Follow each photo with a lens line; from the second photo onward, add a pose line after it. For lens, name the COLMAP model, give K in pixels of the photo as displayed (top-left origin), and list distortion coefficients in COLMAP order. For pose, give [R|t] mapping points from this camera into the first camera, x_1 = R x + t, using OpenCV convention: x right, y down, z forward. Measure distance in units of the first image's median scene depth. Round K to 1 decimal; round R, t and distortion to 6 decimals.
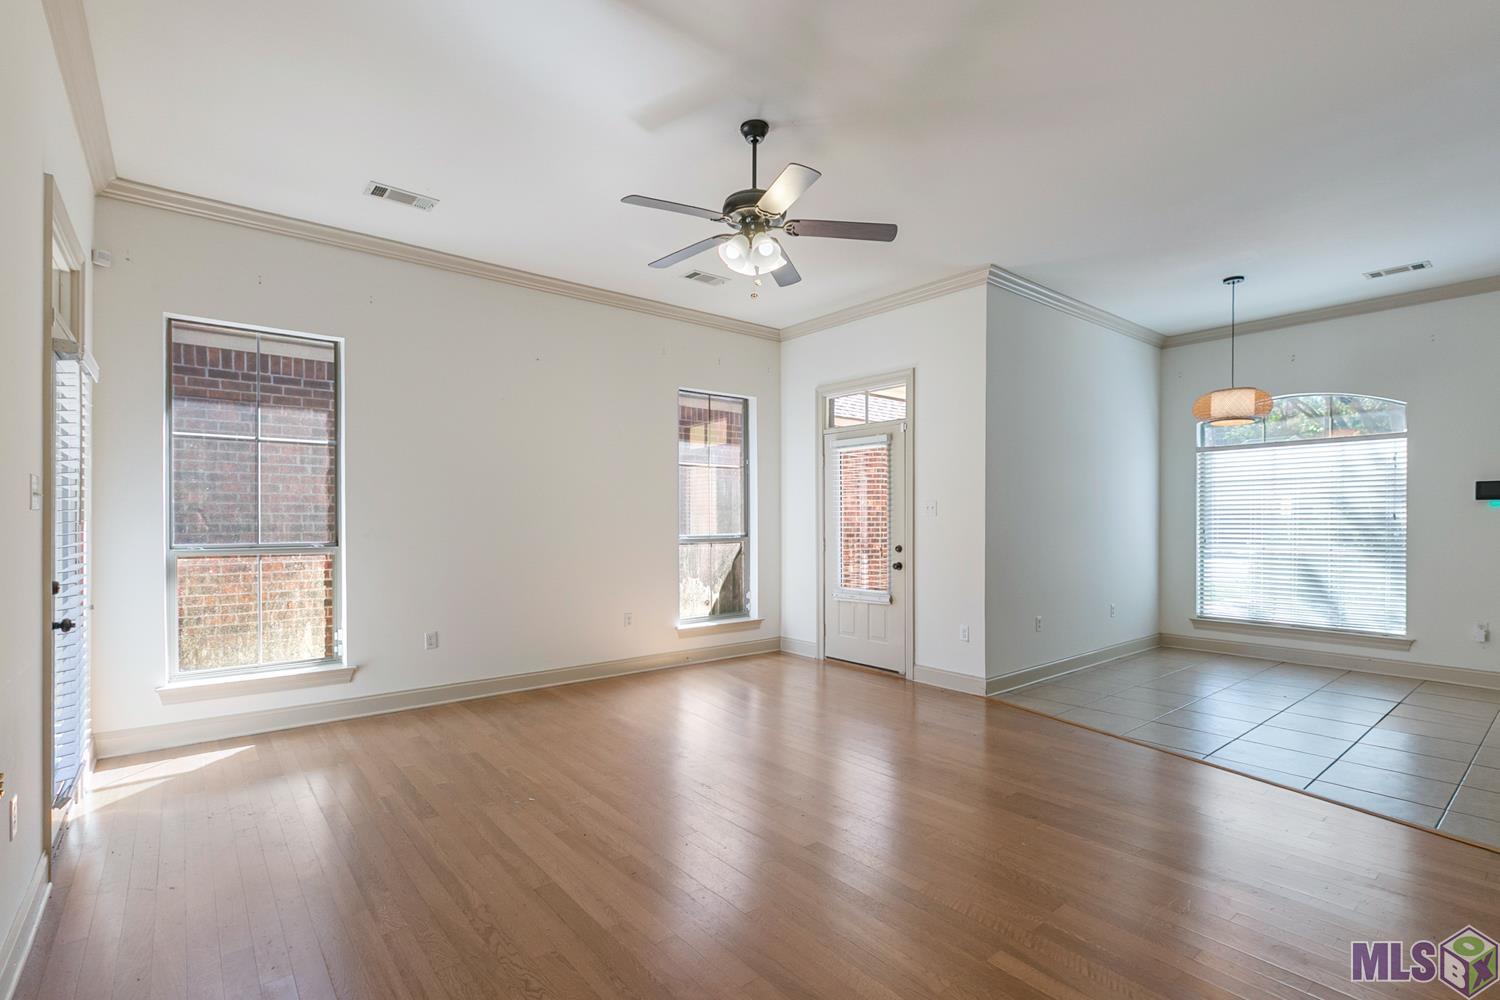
lens RADIAL K [[692.7, 0, 747.9], [0, 692.7, 522.9], [0, 0, 1]] dist [-0.000295, -0.000040]
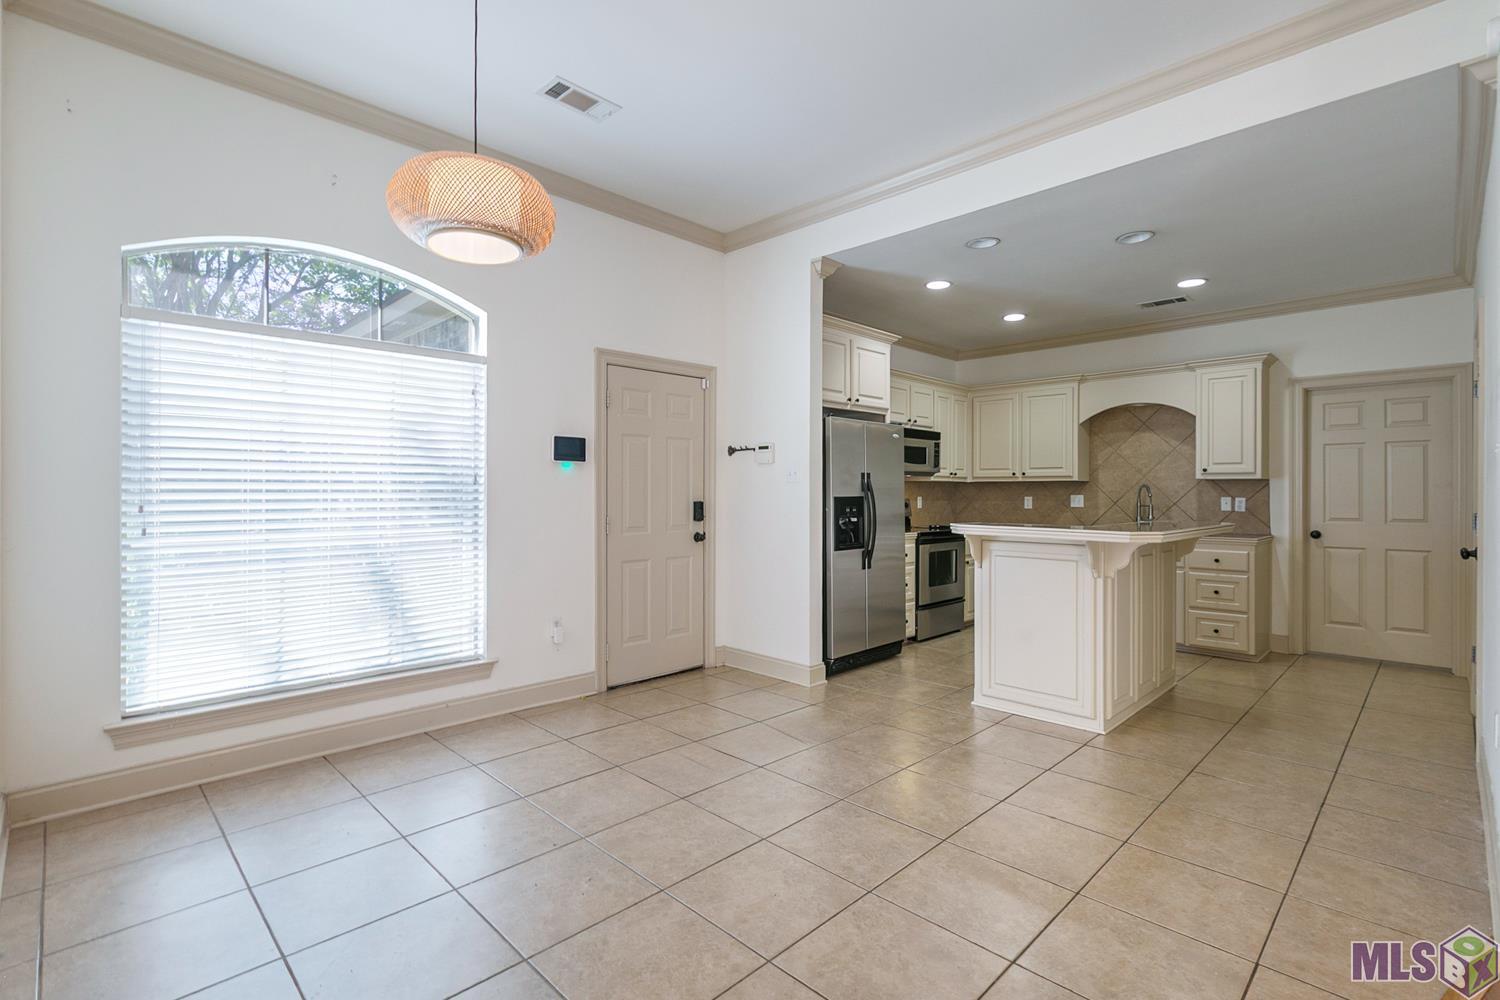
lens RADIAL K [[693.7, 0, 750.8], [0, 693.7, 493.4], [0, 0, 1]] dist [0.000372, 0.000025]
pose [[-0.104015, -0.003124, 0.994571, 0.246660], [-0.002245, 0.999993, 0.002906, 0.000777], [-0.994573, -0.001930, -0.104021, 0.812661]]
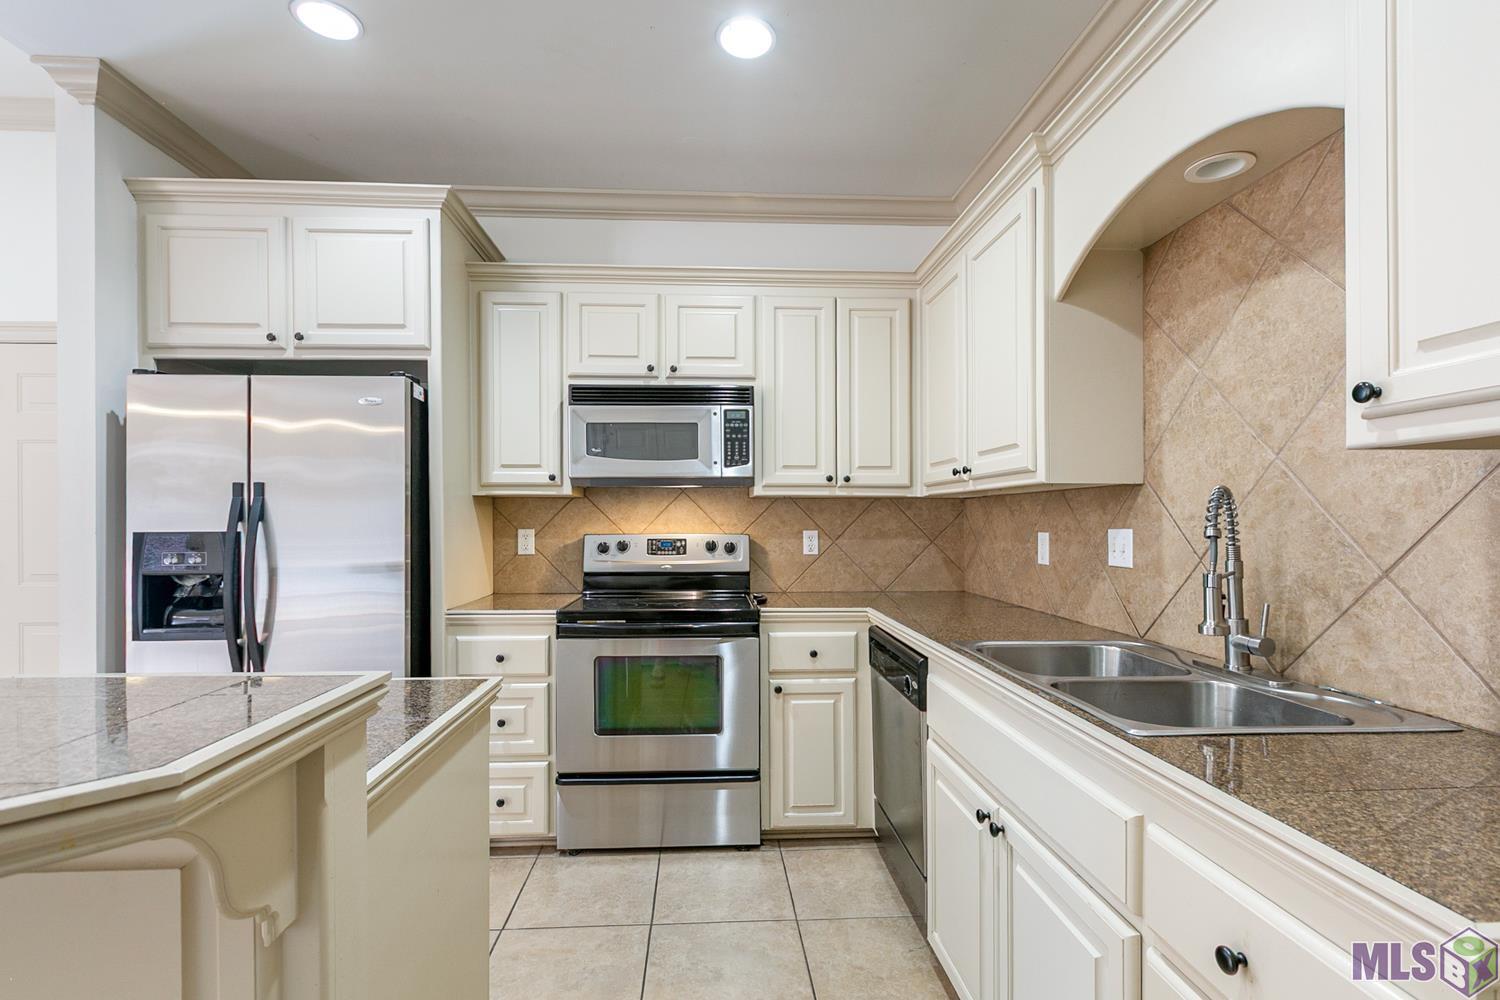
lens RADIAL K [[692.7, 0, 747.9], [0, 692.7, 522.9], [0, 0, 1]] dist [-0.000295, -0.000040]
pose [[0.582366, -0.005040, 0.812911, 0.942428], [0.002962, 0.999987, 0.004078, 0.000490], [-0.812921, 0.000033, 0.582373, 0.082940]]
